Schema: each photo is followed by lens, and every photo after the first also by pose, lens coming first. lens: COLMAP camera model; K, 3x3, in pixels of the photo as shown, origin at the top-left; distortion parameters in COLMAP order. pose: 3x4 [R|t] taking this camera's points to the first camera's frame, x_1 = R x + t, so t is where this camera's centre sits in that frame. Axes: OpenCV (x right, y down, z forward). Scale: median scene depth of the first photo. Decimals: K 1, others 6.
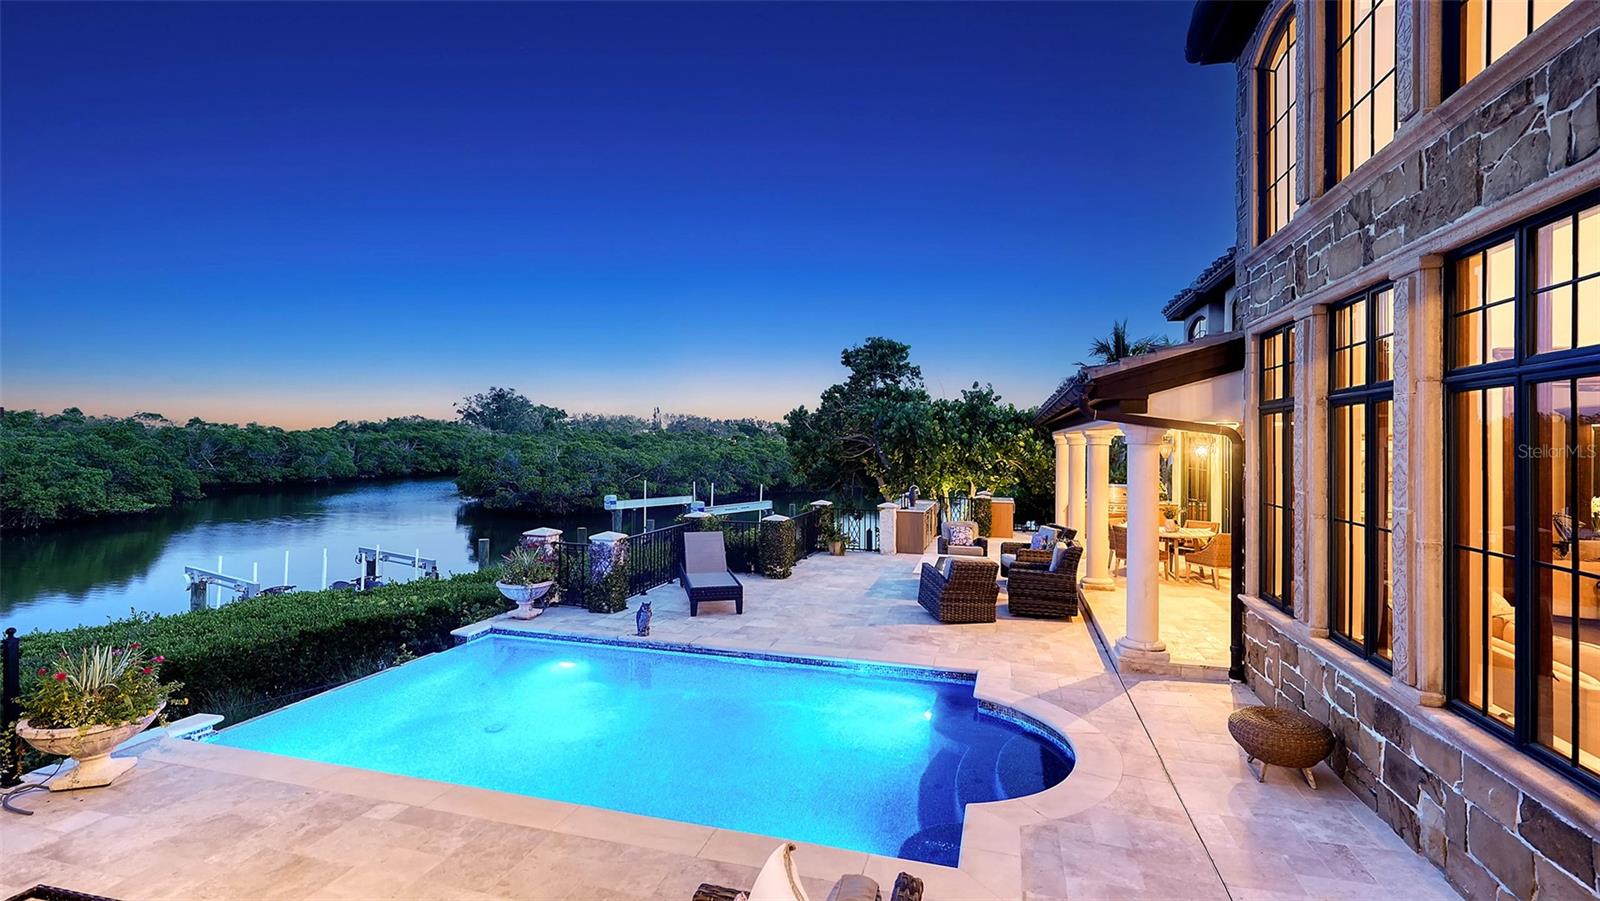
lens RADIAL K [[719.9, 0, 800.0], [0, 719.9, 450.5], [0, 0, 1]] dist [-0.000800, 0.000060]
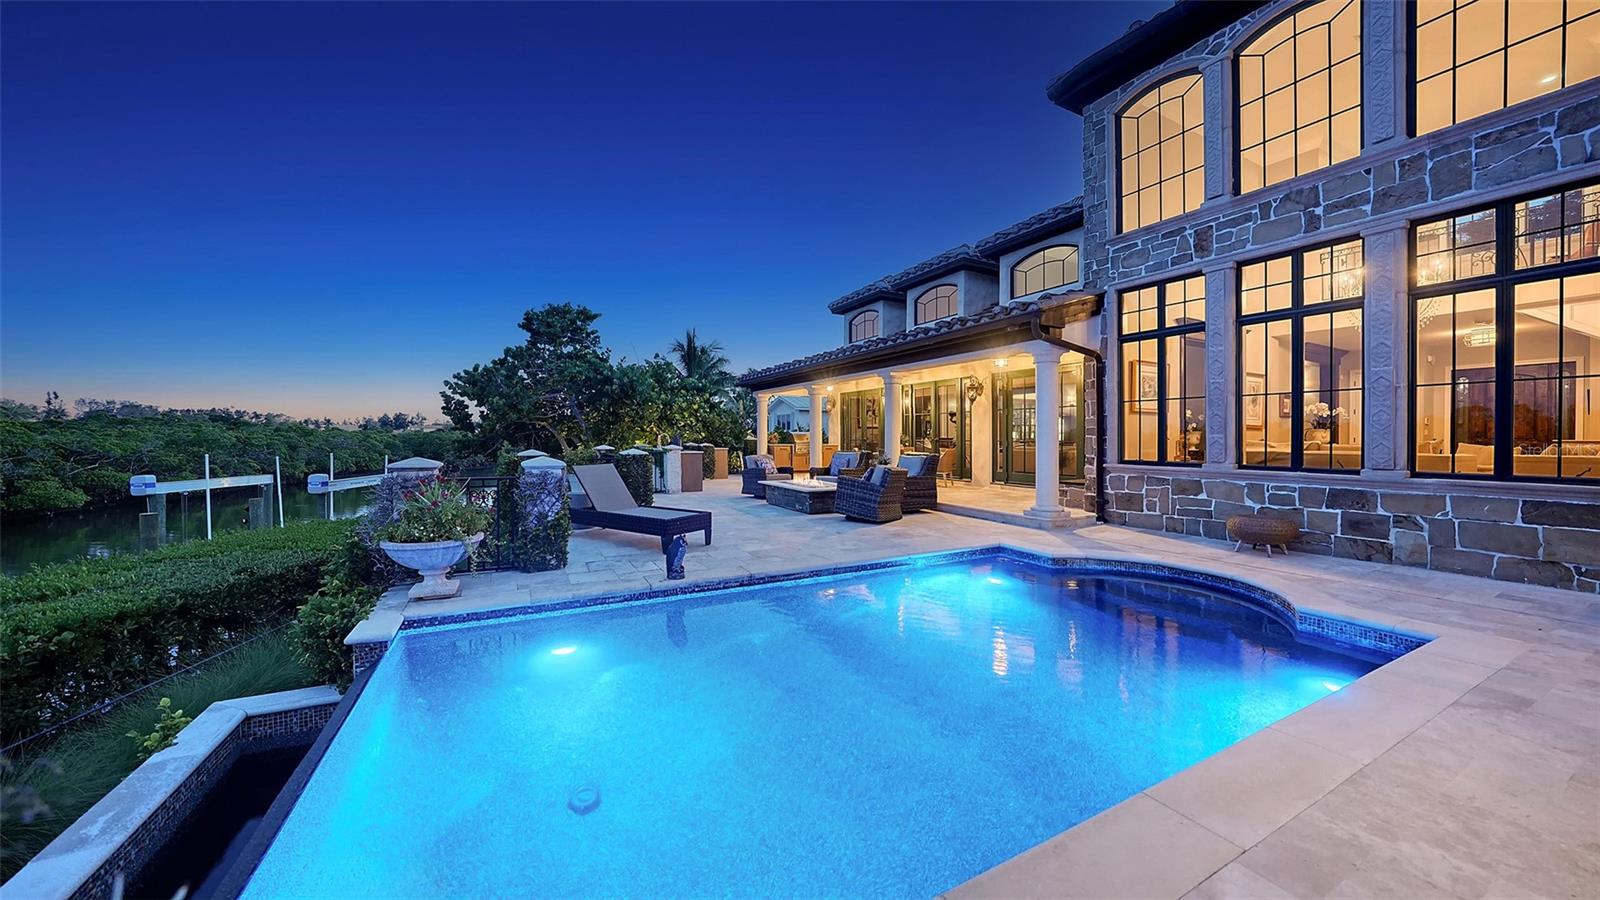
lens RADIAL K [[554.1, 0, 793.4], [0, 554.1, 442.9], [0, 0, 1]] dist [-0.024206, 0.005089]
pose [[0.731828, -0.016789, 0.681283, -0.470019], [0.013530, 0.999857, 0.010107, 0.099223], [-0.681355, 0.001822, 0.731950, 0.441261]]
